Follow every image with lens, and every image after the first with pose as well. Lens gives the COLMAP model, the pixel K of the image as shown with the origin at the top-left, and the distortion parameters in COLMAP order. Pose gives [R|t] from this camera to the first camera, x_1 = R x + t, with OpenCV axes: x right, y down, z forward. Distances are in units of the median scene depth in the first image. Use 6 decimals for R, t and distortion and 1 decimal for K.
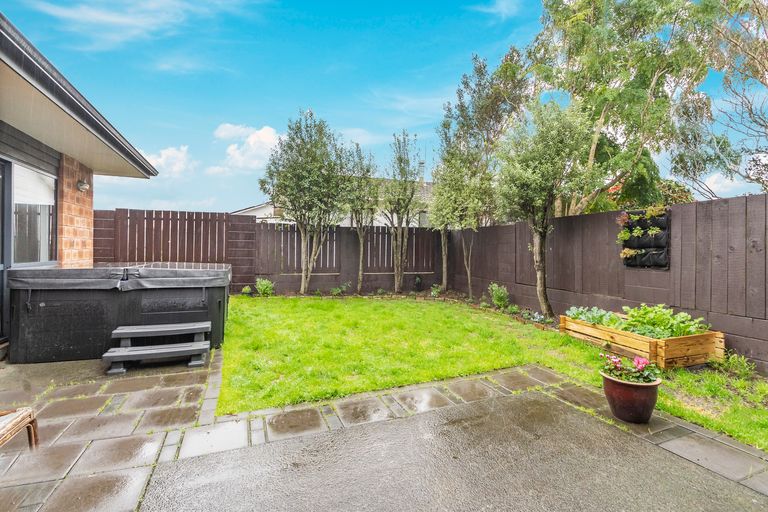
lens RADIAL K [[343.5, 0, 384.2], [0, 343.5, 251.4], [0, 0, 1]] dist [0.000763, 0.000119]
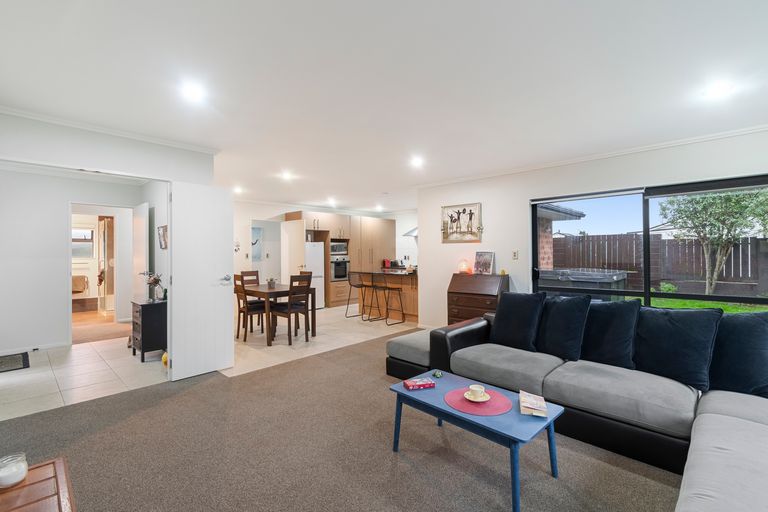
lens RADIAL K [[343.5, 0, 383.9], [0, 343.5, 254.0], [0, 0, 1]] dist [0.000763, 0.000119]
pose [[0.379092, -0.010238, -0.925302, 0.607584], [0.006318, 0.999944, -0.008476, -0.033595], [0.925337, -0.002633, 0.379136, -0.639173]]
